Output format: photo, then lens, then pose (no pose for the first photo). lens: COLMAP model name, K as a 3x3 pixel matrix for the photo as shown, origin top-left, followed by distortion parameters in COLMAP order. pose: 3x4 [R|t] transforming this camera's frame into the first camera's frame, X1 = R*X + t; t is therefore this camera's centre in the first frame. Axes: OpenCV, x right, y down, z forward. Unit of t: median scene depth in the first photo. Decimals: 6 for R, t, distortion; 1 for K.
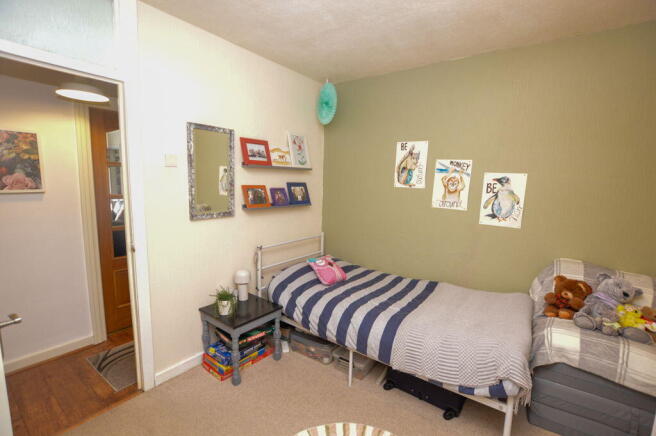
lens RADIAL K [[291.9, 0, 329.4], [0, 291.9, 217.4], [0, 0, 1]] dist [-0.033058, 0.003463]
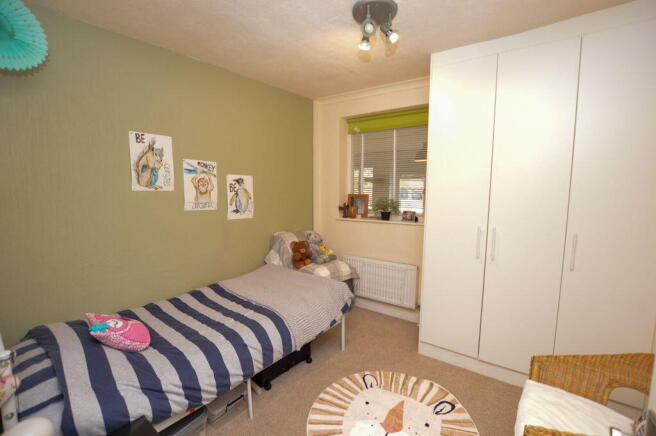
lens RADIAL K [[291.9, 0, 328.5], [0, 291.9, 221.3], [0, 0, 1]] dist [-0.033058, 0.003463]
pose [[0.037189, -0.143626, 0.988933, -0.529305], [0.119519, 0.983153, 0.138292, -0.073067], [-0.992135, 0.113053, 0.053728, 0.494429]]
